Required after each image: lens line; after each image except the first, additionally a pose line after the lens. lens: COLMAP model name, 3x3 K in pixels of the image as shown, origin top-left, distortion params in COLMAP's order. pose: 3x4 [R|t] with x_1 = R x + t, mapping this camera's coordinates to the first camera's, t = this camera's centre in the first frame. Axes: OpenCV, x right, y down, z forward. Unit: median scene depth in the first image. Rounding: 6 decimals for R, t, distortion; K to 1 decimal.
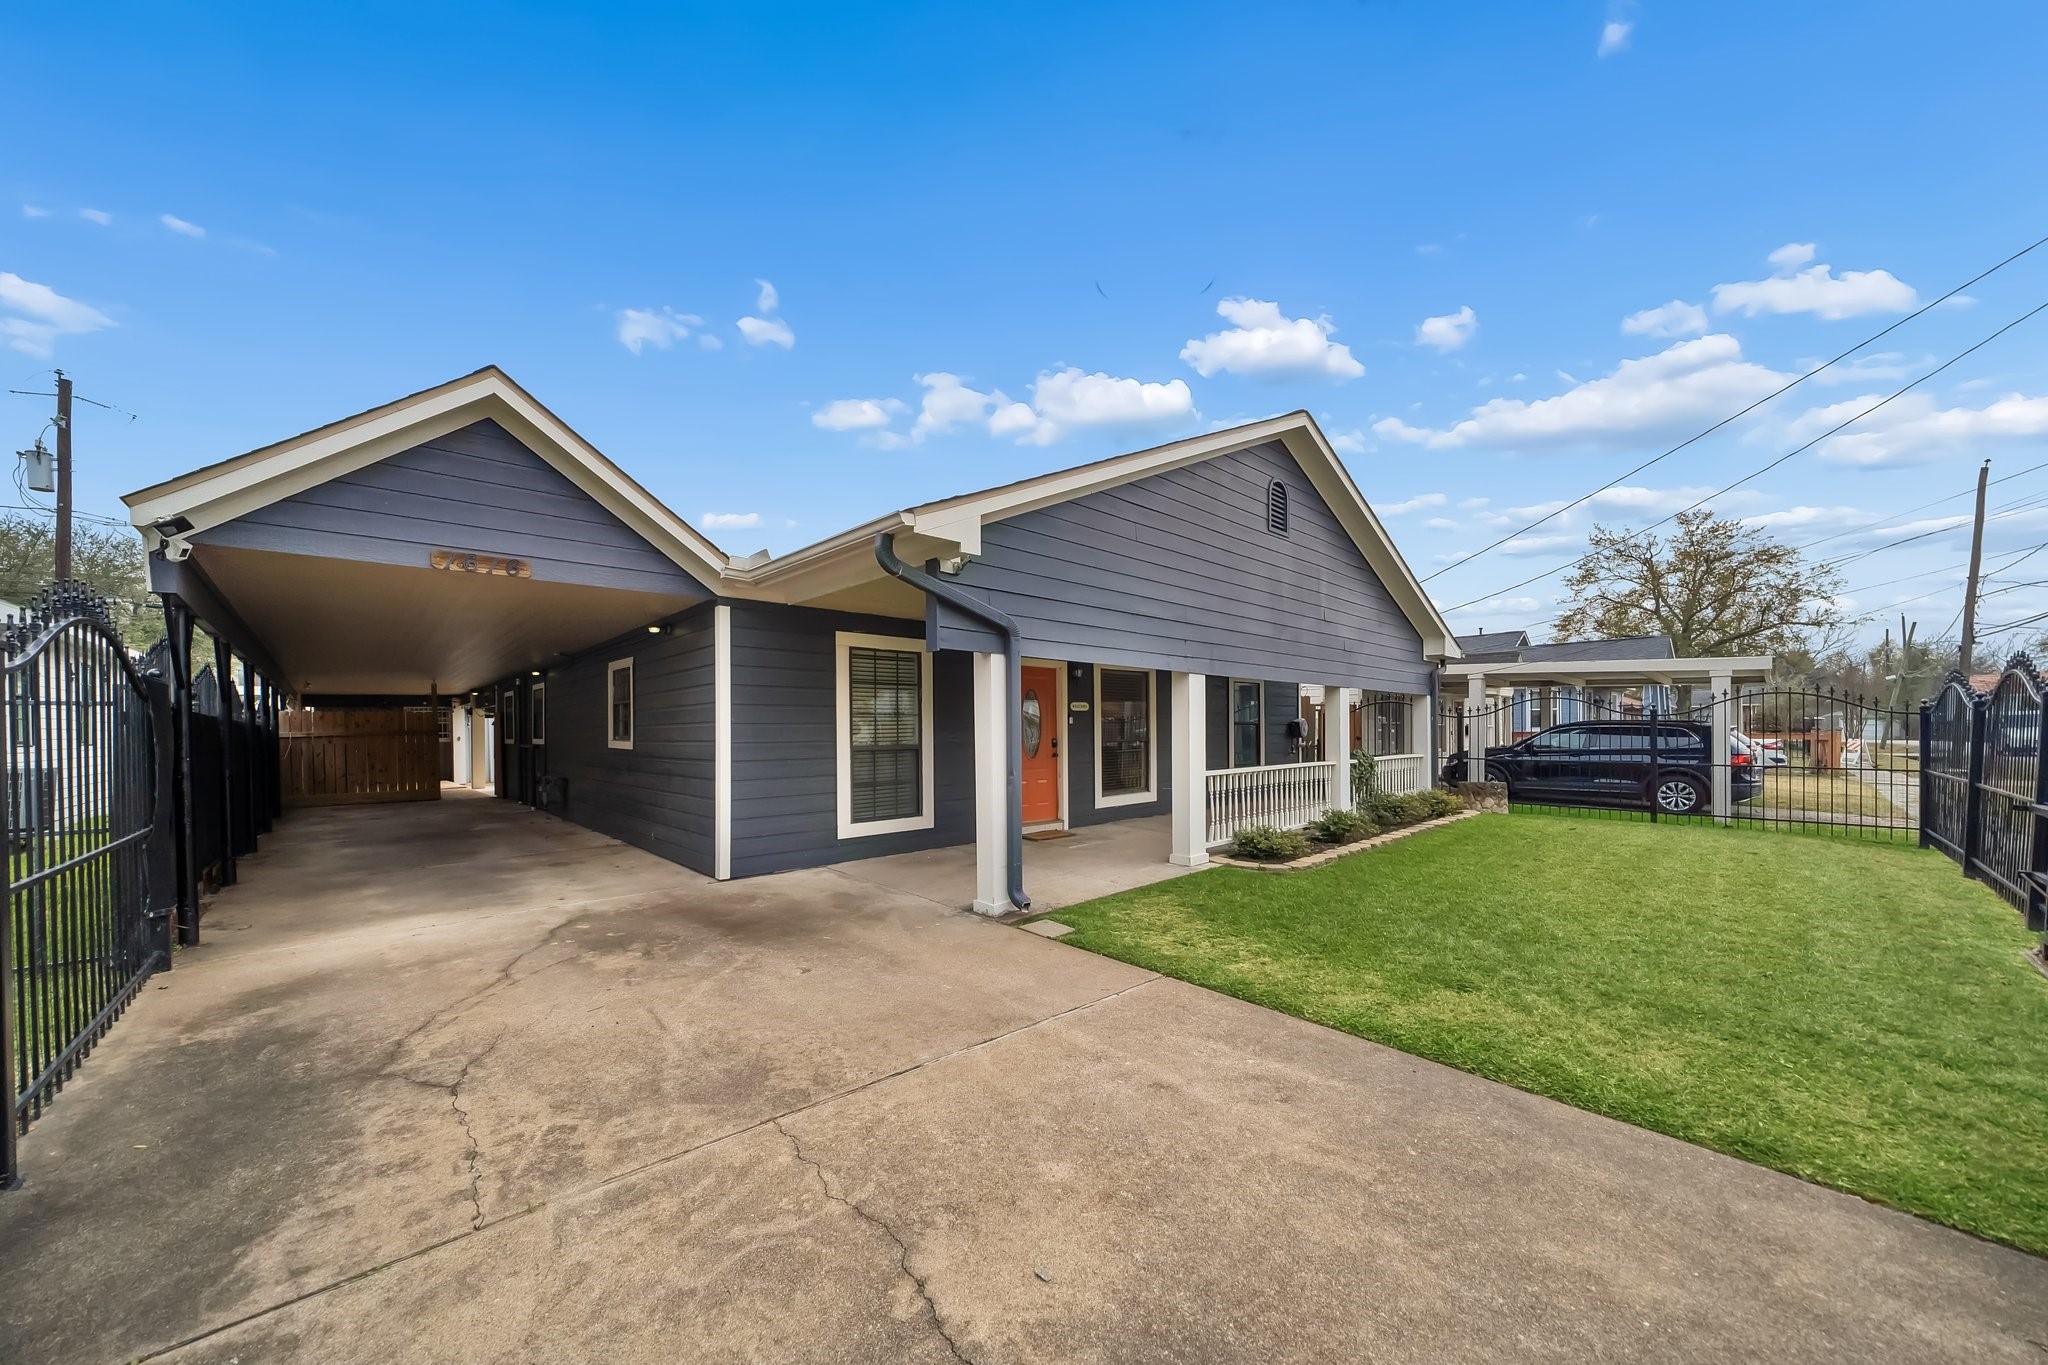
lens RADIAL K [[709.3, 0, 1037.1], [0, 709.3, 725.2], [0, 0, 1]] dist [0.000223, -0.000088]
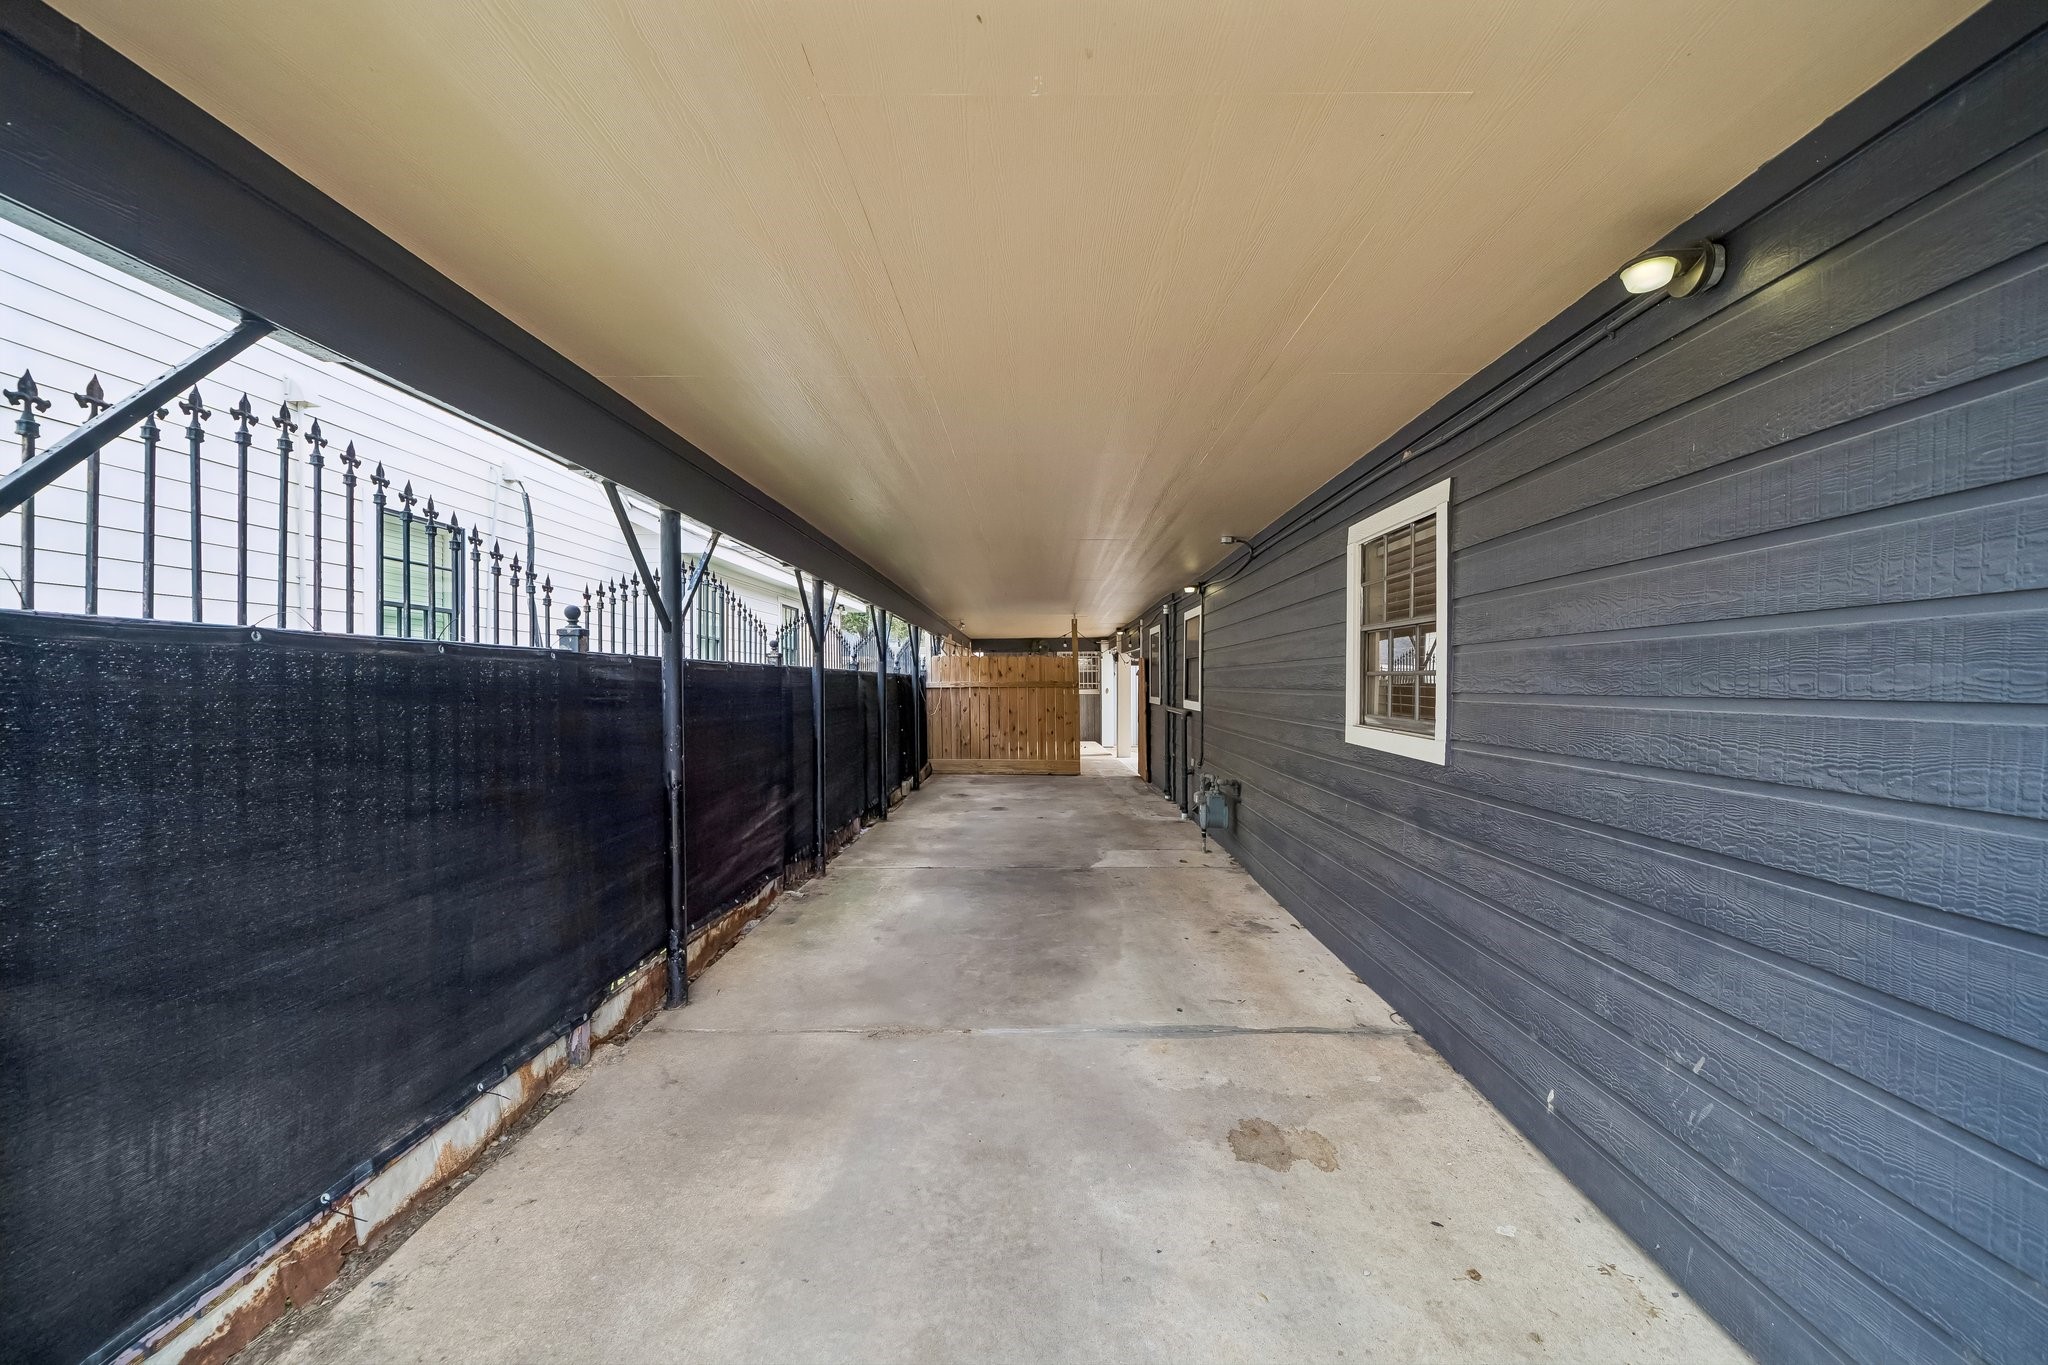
lens RADIAL K [[851.4, 0, 1024.0], [0, 851.4, 682.5], [0, 0, 1]] dist [-0.000652, -0.000044]
pose [[0.696762, 0.016440, -0.717114, -0.489754], [-0.008706, 0.999857, 0.014463, -0.009344], [0.717250, -0.003834, 0.696806, 0.679413]]
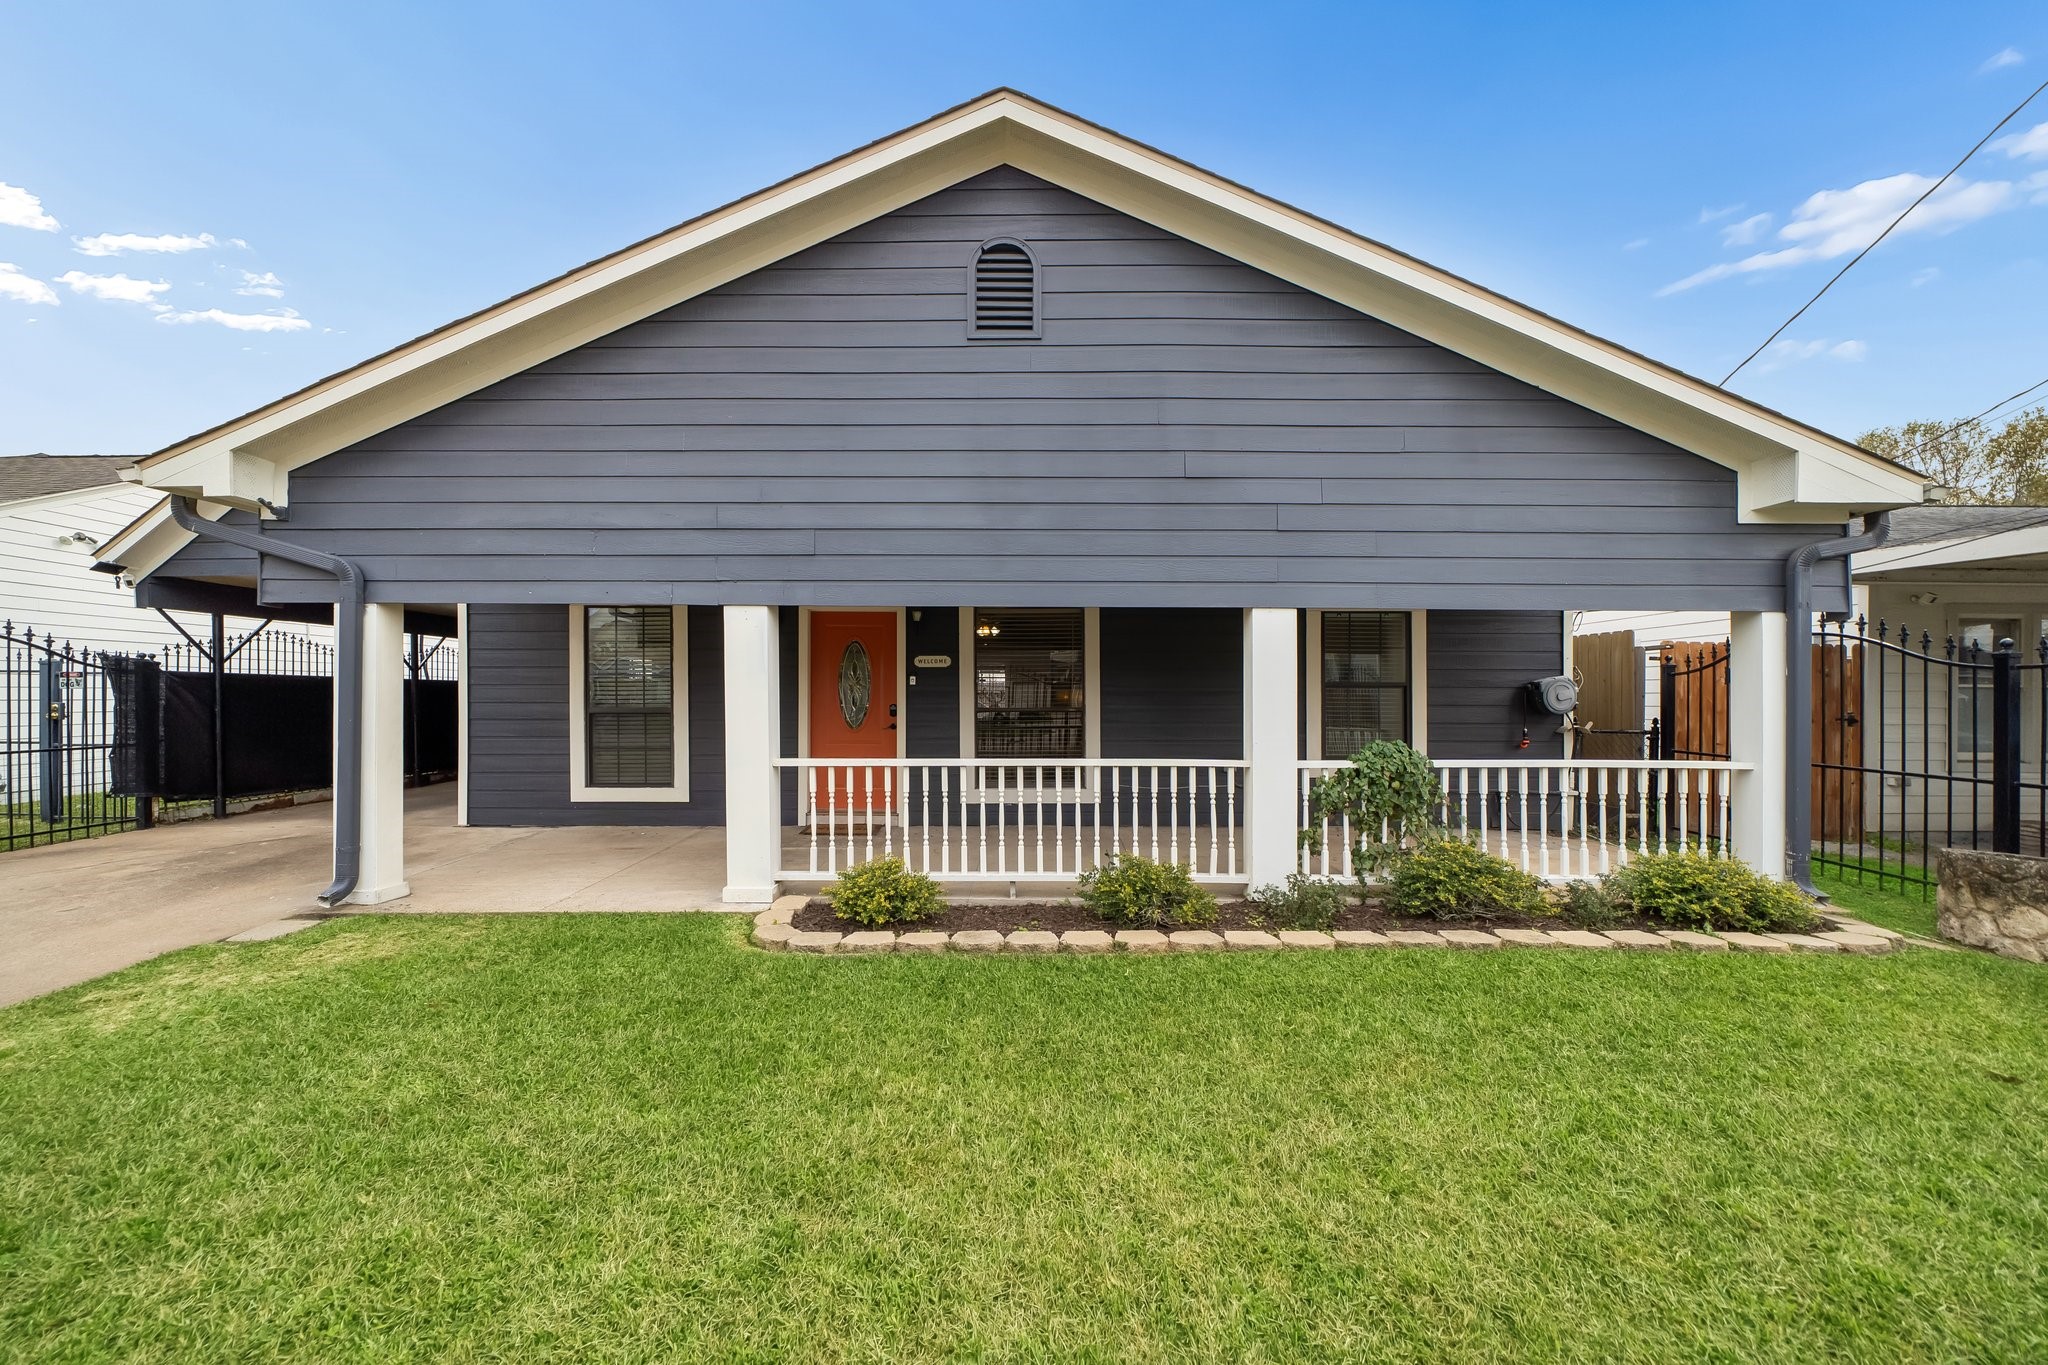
lens RADIAL K [[700.5, 0, 1024.0], [0, 700.5, 682.5], [0, 0, 1]] dist [-0.000186, -0.000095]
pose [[0.724917, 0.001673, -0.688834, 0.829385], [-0.003201, 0.999994, -0.000940, -0.005607], [0.688829, 0.002886, 0.724918, 0.717509]]
